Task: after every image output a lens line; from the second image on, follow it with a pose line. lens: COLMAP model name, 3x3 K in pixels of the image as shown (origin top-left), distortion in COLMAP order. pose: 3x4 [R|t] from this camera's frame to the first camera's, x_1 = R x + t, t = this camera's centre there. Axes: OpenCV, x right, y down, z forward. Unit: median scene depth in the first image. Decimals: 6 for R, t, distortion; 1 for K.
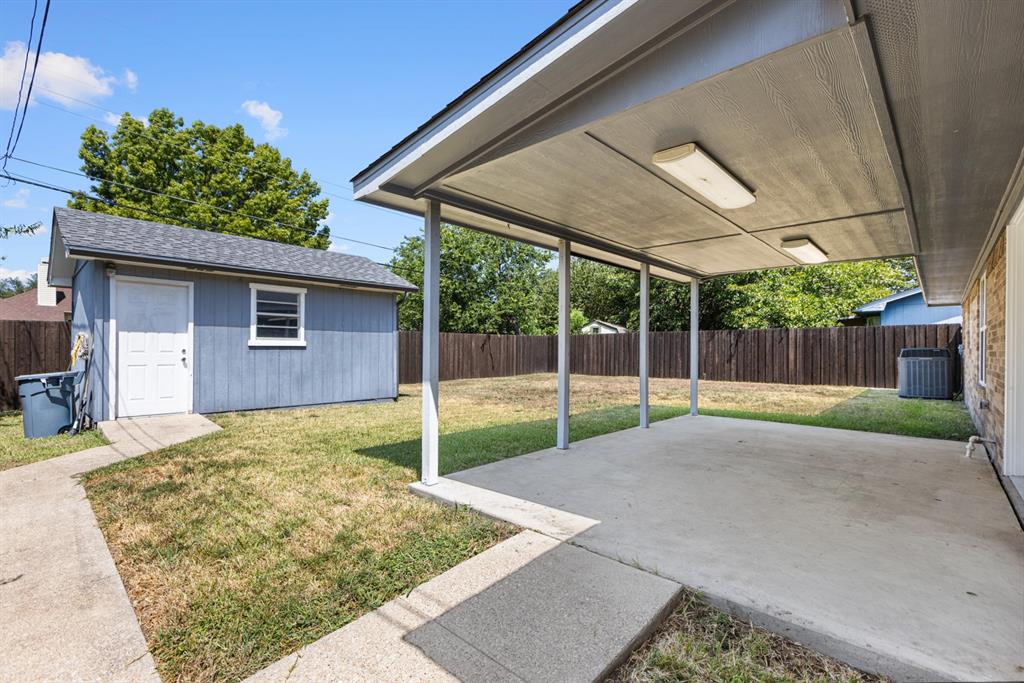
lens RADIAL K [[466.4, 0, 513.3], [0, 466.4, 343.9], [0, 0, 1]] dist [0.005381, 0.000873]
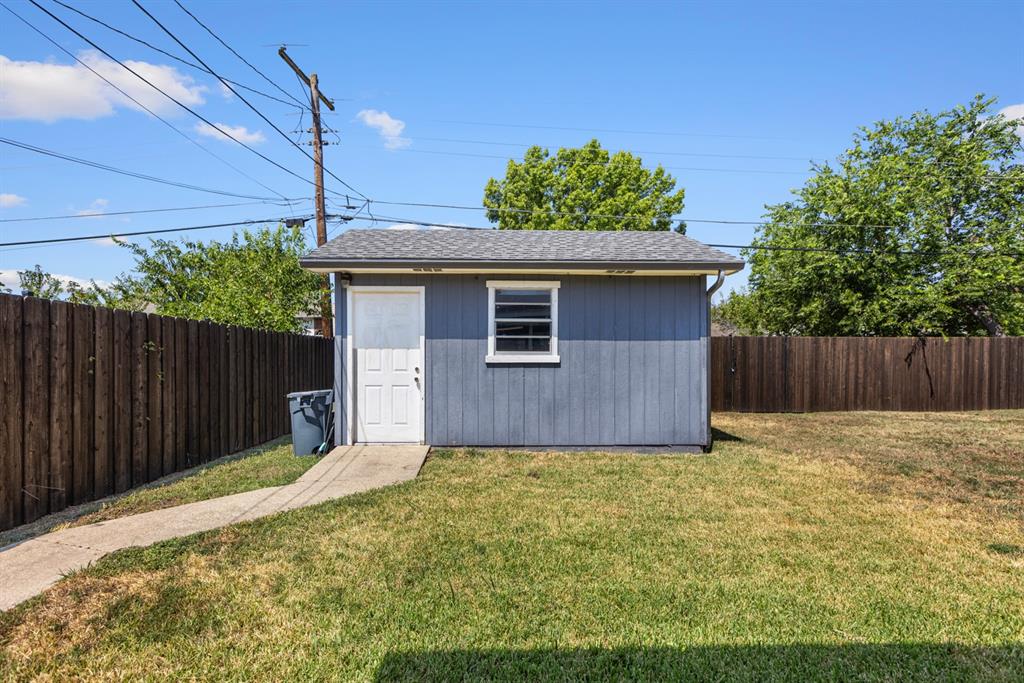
lens RADIAL K [[466.4, 0, 500.5], [0, 466.4, 354.8], [0, 0, 1]] dist [0.005381, 0.000873]
pose [[0.697065, -0.003721, -0.716998, 0.001491], [0.009128, 0.999952, 0.003684, -0.009172], [0.716949, -0.009113, 0.697066, 0.378929]]
